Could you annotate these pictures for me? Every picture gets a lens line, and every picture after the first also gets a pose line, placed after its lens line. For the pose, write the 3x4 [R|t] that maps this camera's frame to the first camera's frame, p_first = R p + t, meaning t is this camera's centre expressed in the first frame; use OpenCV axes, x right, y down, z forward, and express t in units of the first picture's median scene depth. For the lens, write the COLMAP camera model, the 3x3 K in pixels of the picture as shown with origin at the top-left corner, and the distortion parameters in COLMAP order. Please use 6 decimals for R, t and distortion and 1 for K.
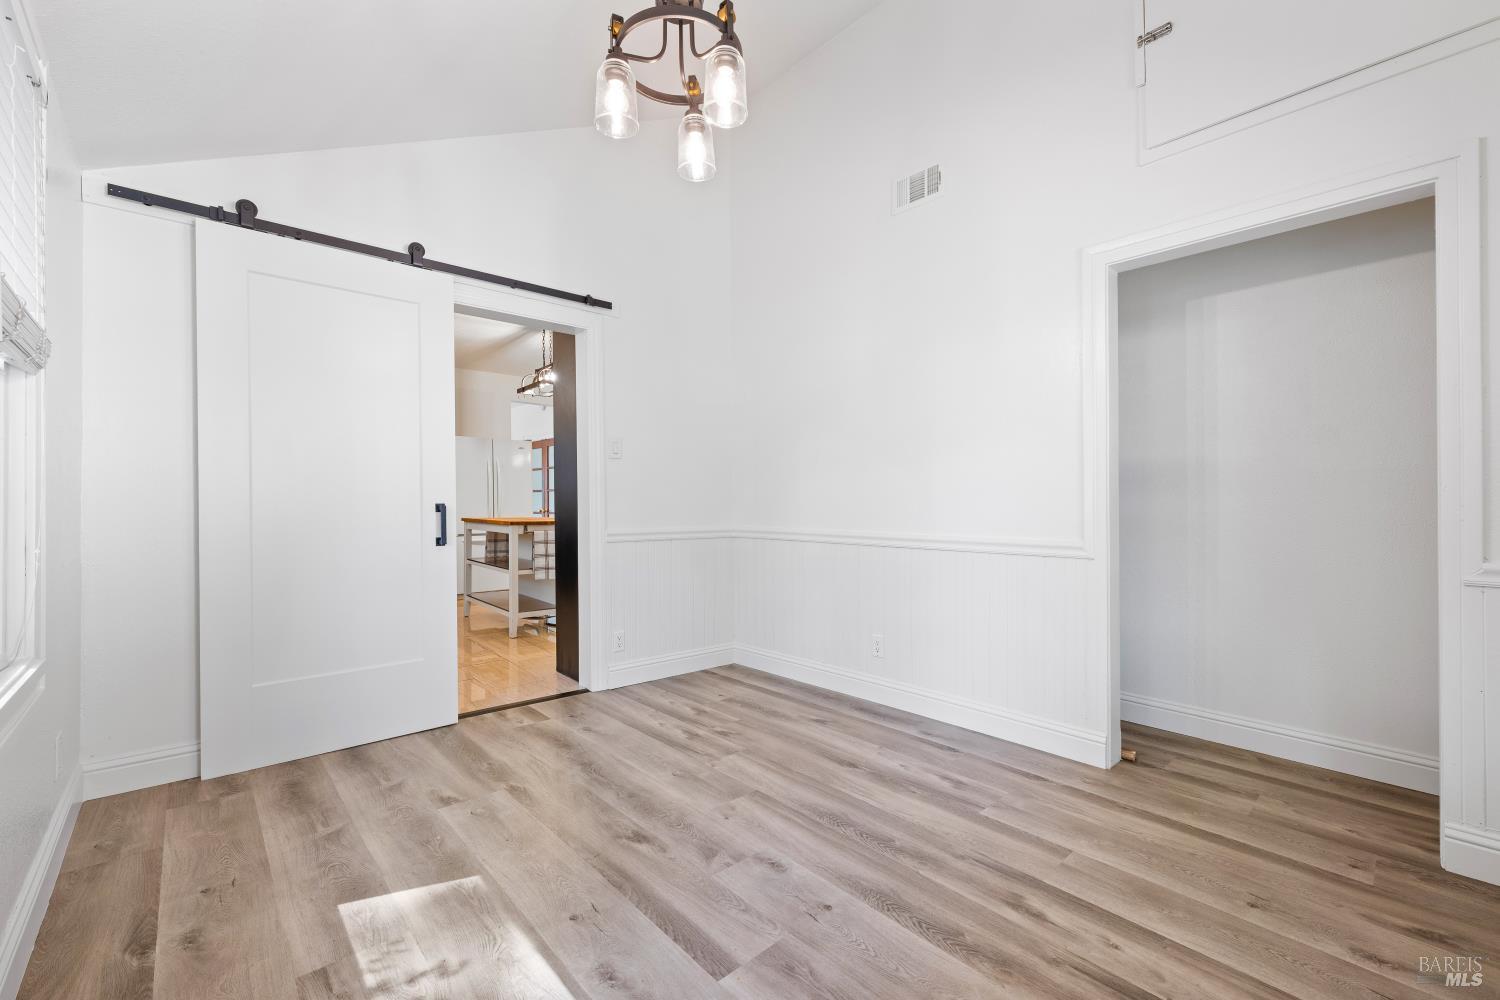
lens RADIAL K [[610.1, 0, 747.8], [0, 610.1, 495.5], [0, 0, 1]] dist [0.001808, -0.000120]
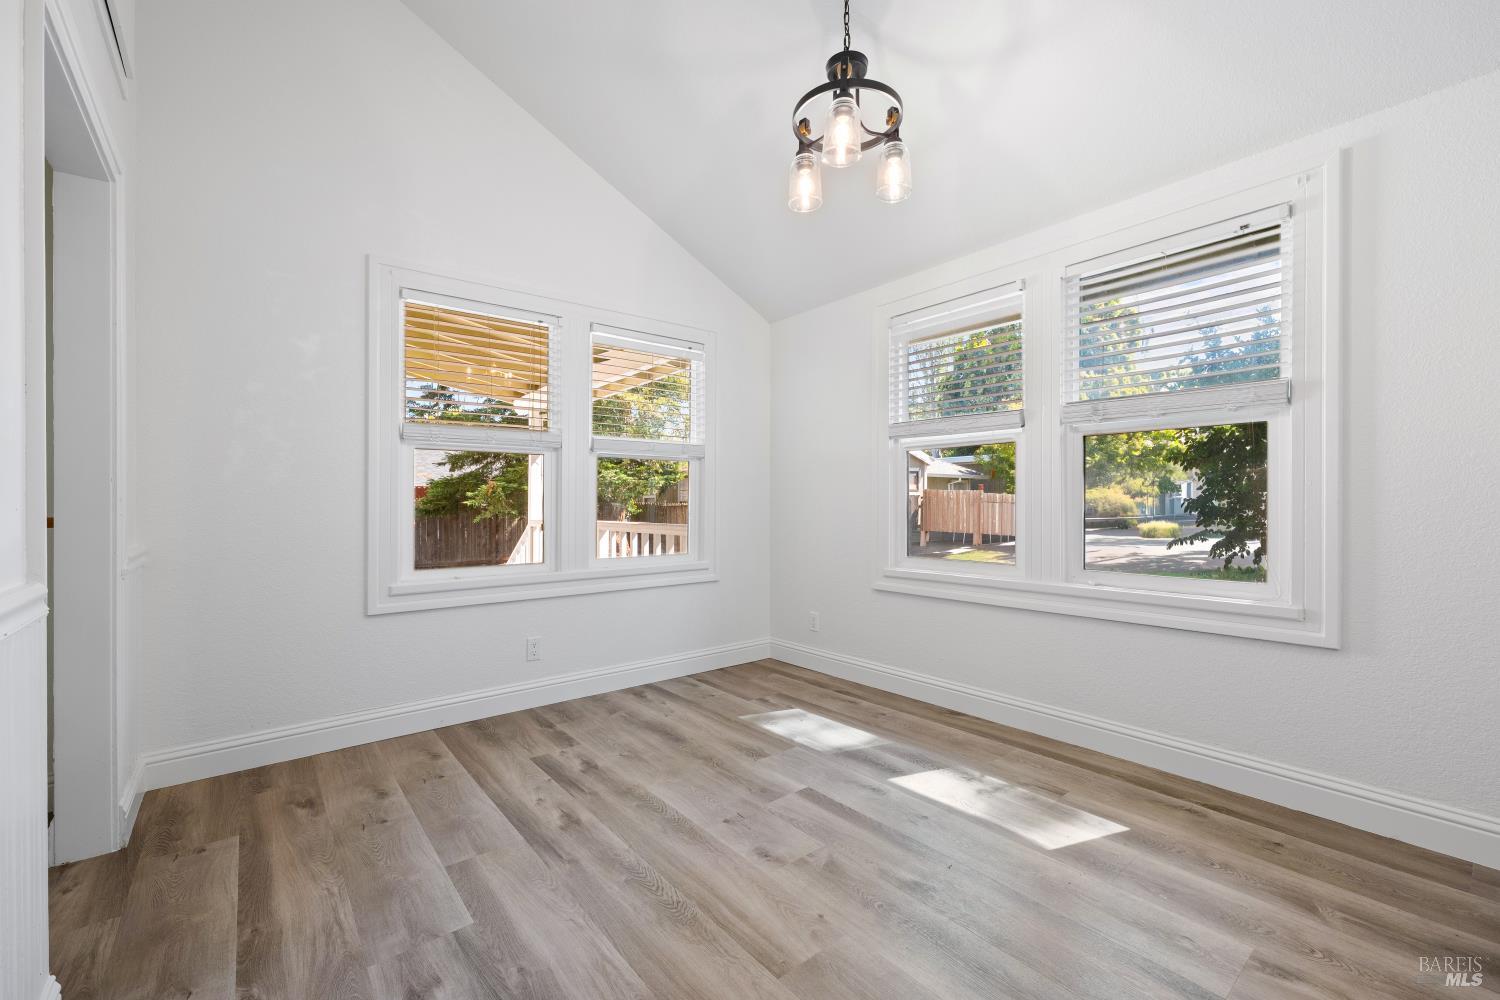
lens RADIAL K [[616.4, 0, 746.9], [0, 616.4, 507.2], [0, 0, 1]] dist [0.002604, -0.000086]
pose [[-0.998231, 0.000578, 0.059449, 0.009733], [0.000305, 0.999989, -0.004612, 0.026984], [-0.059451, -0.004586, -0.998221, 1.625508]]
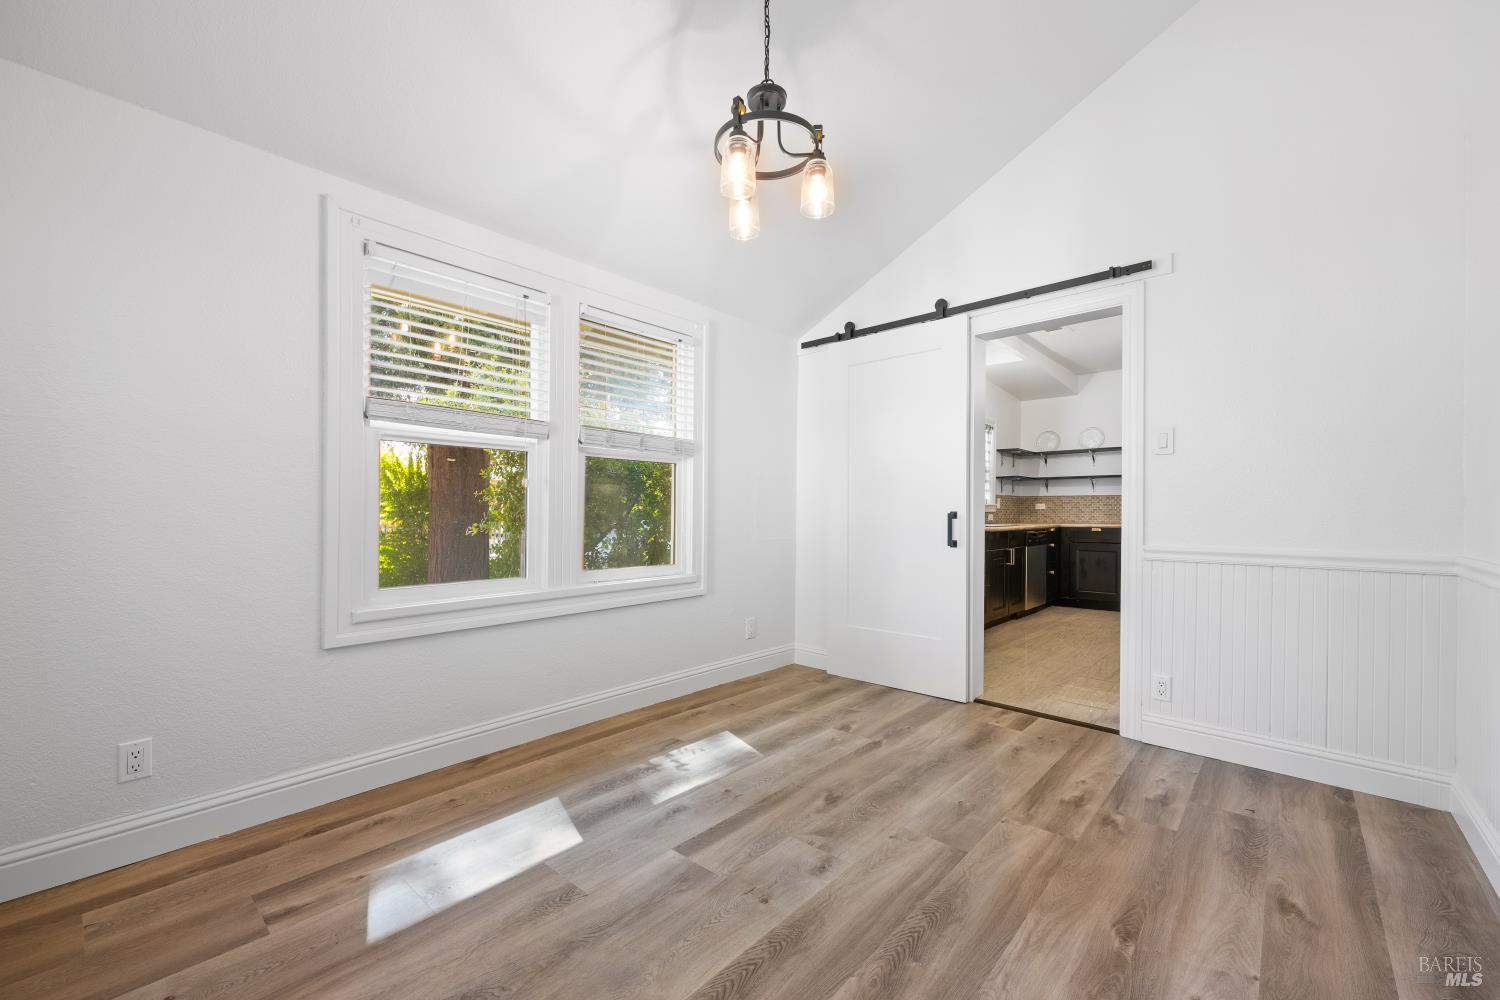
lens RADIAL K [[616.4, 0, 746.9], [0, 616.4, 507.2], [0, 0, 1]] dist [0.002604, -0.000086]
pose [[0.107420, -0.009665, -0.994167, 0.838309], [0.008328, 0.999926, -0.008821, 0.015299], [0.994179, -0.007332, 0.107492, 0.620735]]
